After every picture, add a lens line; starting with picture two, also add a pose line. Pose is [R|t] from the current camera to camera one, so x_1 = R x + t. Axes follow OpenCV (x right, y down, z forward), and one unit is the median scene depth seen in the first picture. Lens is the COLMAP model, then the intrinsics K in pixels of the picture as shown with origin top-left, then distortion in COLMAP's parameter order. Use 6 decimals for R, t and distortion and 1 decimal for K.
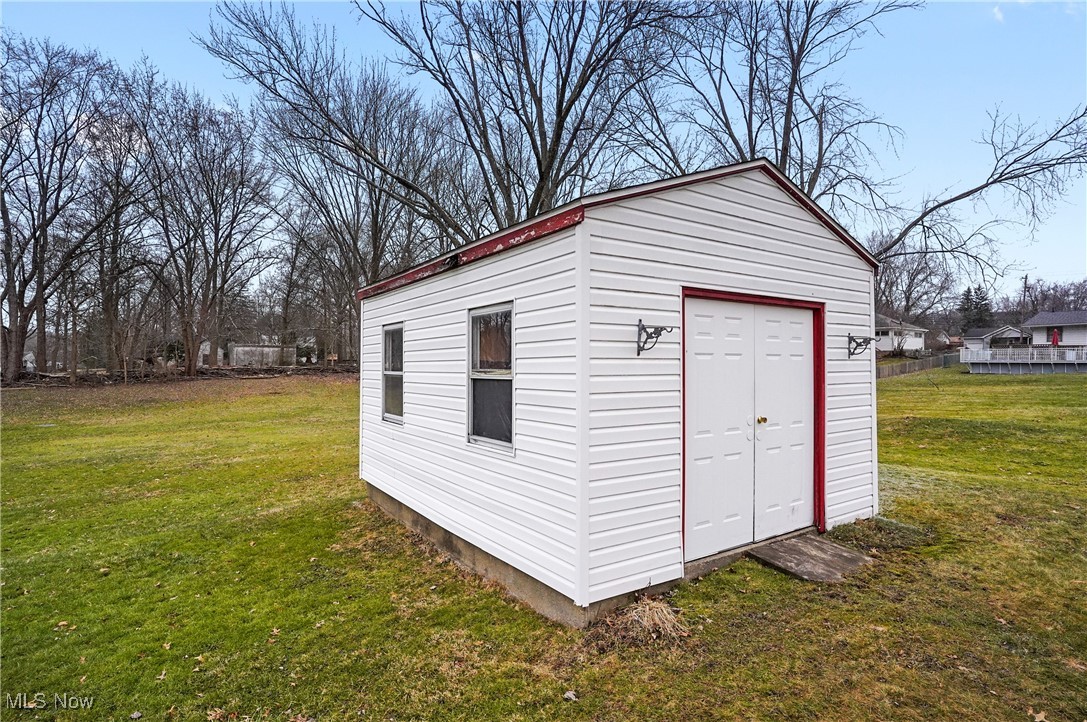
lens RADIAL K [[570.6, 0, 543.5], [0, 570.6, 361.0], [0, 0, 1]] dist [-0.083332, 0.044046]
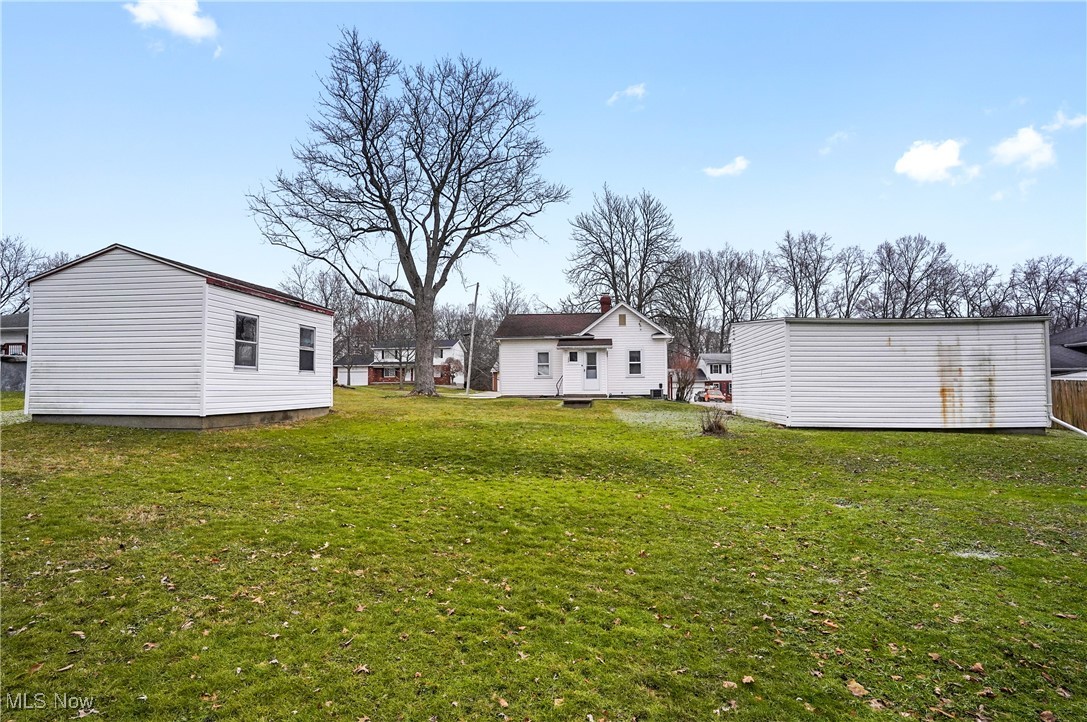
lens RADIAL K [[551.6, 0, 561.7], [0, 551.6, 377.3], [0, 0, 1]] dist [-0.031057, 0.000784]
pose [[-0.748433, -0.000076, 0.663210, -0.384947], [-0.019265, 0.999580, -0.021626, 0.026763], [-0.662930, -0.028963, -0.748121, 0.288779]]
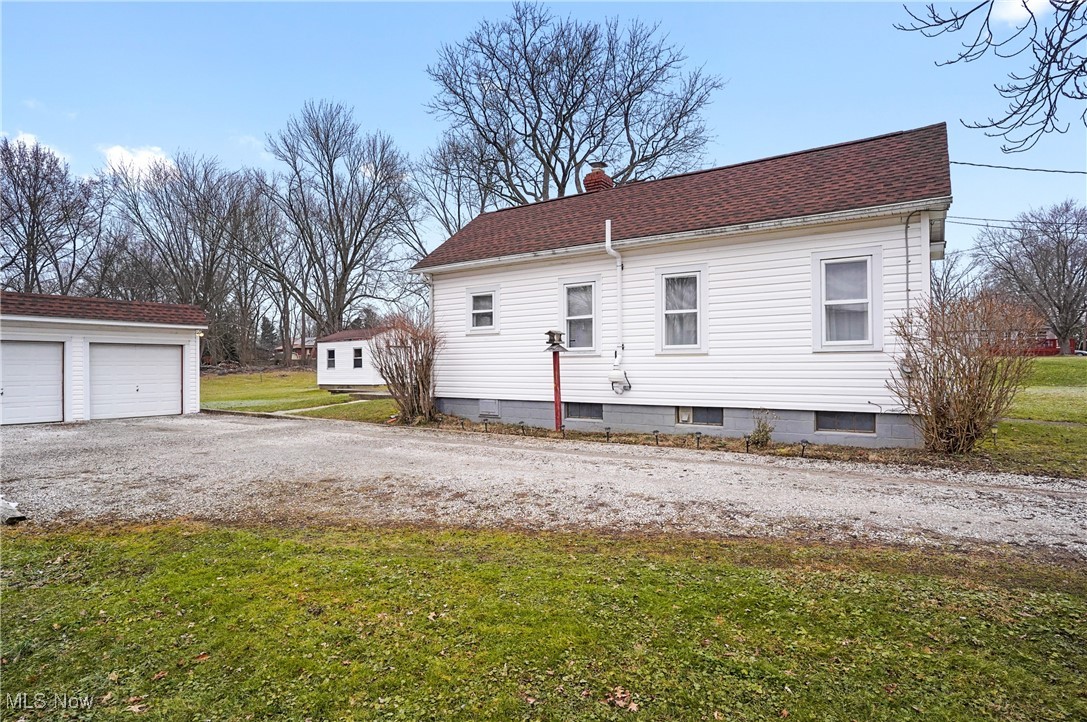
lens RADIAL K [[581.8, 0, 545.5], [0, 581.8, 363.1], [0, 0, 1]] dist [-0.076197, 0.038307]
pose [[0.934015, -0.007879, 0.357147, -0.057624], [0.009710, 0.999947, -0.003335, 0.016404], [-0.357102, 0.006582, 0.934042, -0.775969]]
